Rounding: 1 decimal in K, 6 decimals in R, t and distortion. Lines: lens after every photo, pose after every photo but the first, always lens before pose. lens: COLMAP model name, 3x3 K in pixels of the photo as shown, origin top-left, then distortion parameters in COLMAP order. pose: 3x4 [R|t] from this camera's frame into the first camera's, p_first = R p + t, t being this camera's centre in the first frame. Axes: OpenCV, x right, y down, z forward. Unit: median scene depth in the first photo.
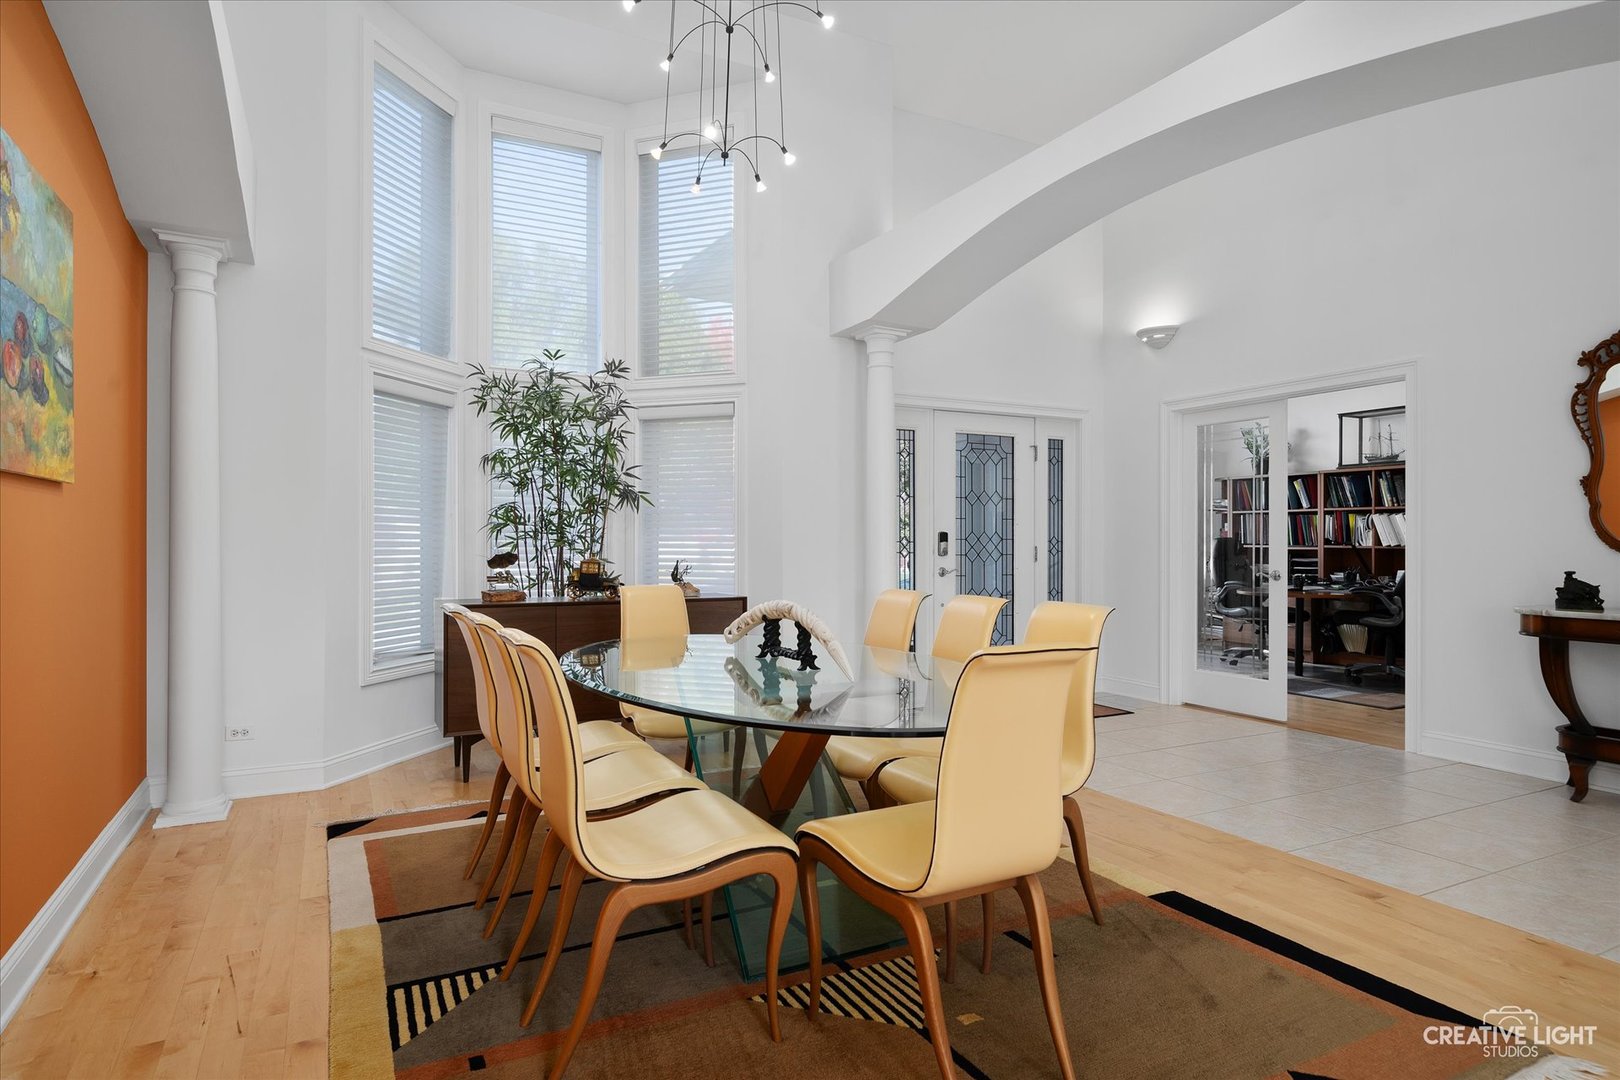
lens RADIAL K [[882.0, 0, 813.3], [0, 882.0, 538.9], [0, 0, 1]] dist [0.014449, -0.000102]
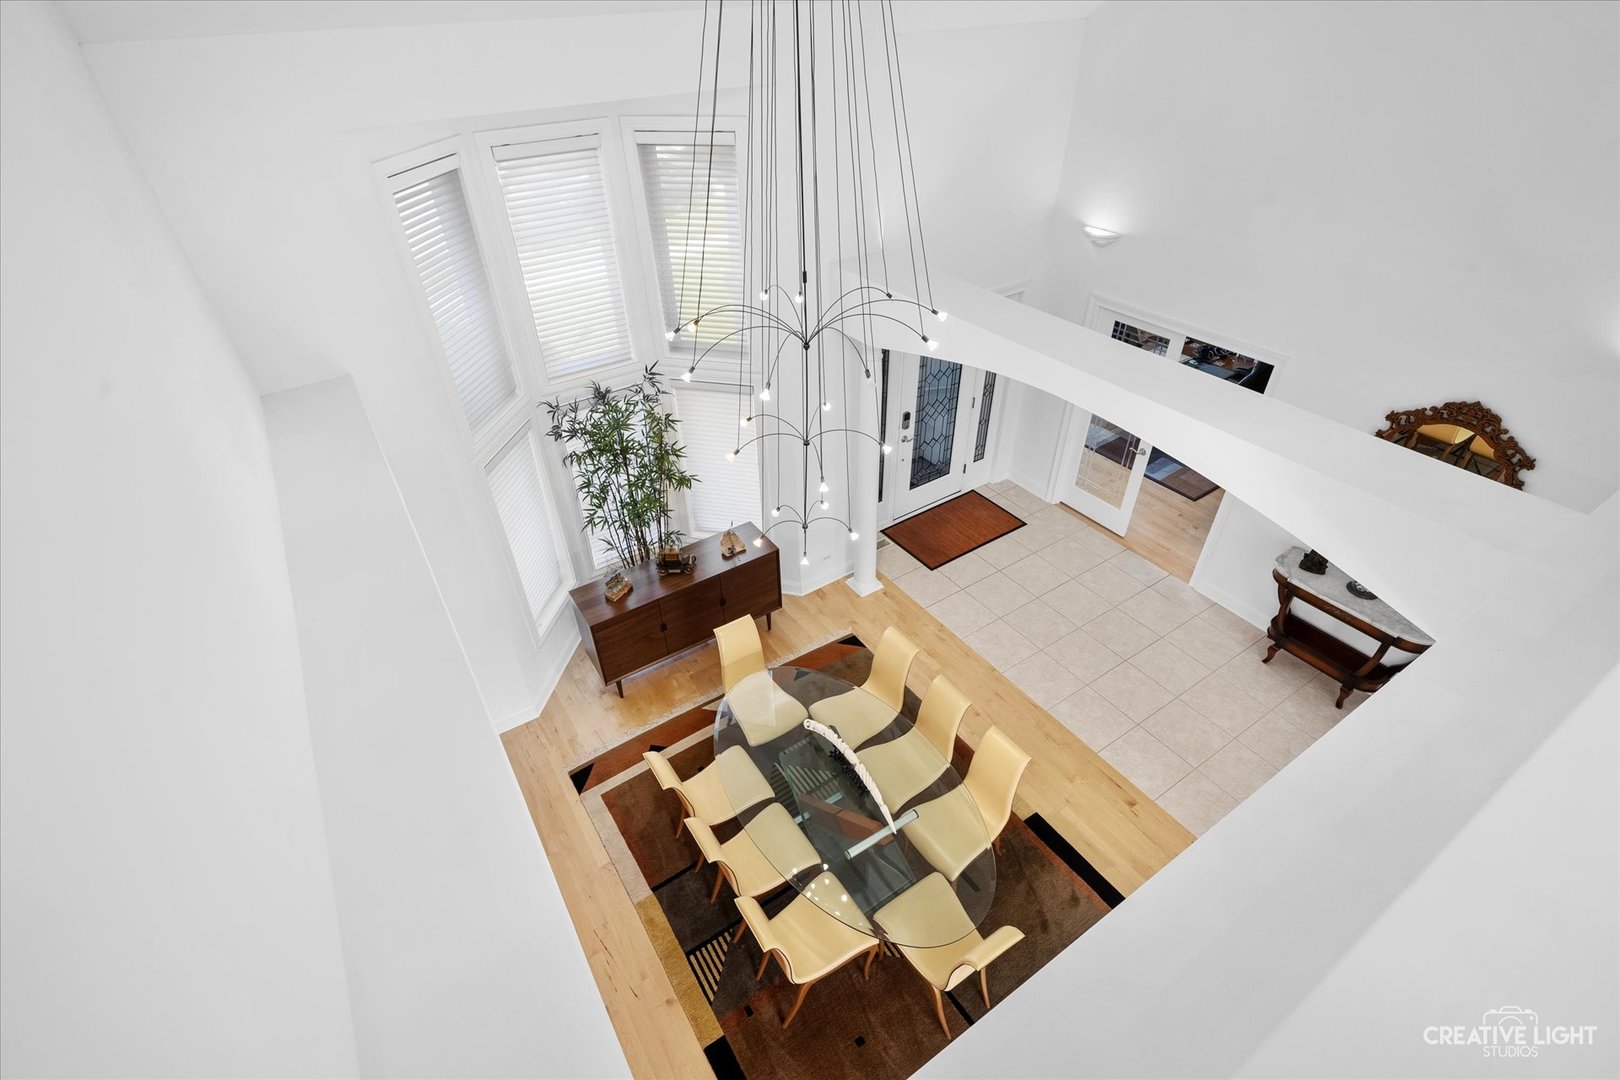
lens RADIAL K [[730.3, 0, 803.3], [0, 730.3, 535.1], [0, 0, 1]] dist [0.002924, 0.000143]
pose [[0.996129, -0.066083, 0.057971, -0.099922], [0.018498, 0.802270, 0.596675, -0.646446], [-0.085939, -0.593293, 0.800386, 0.058321]]
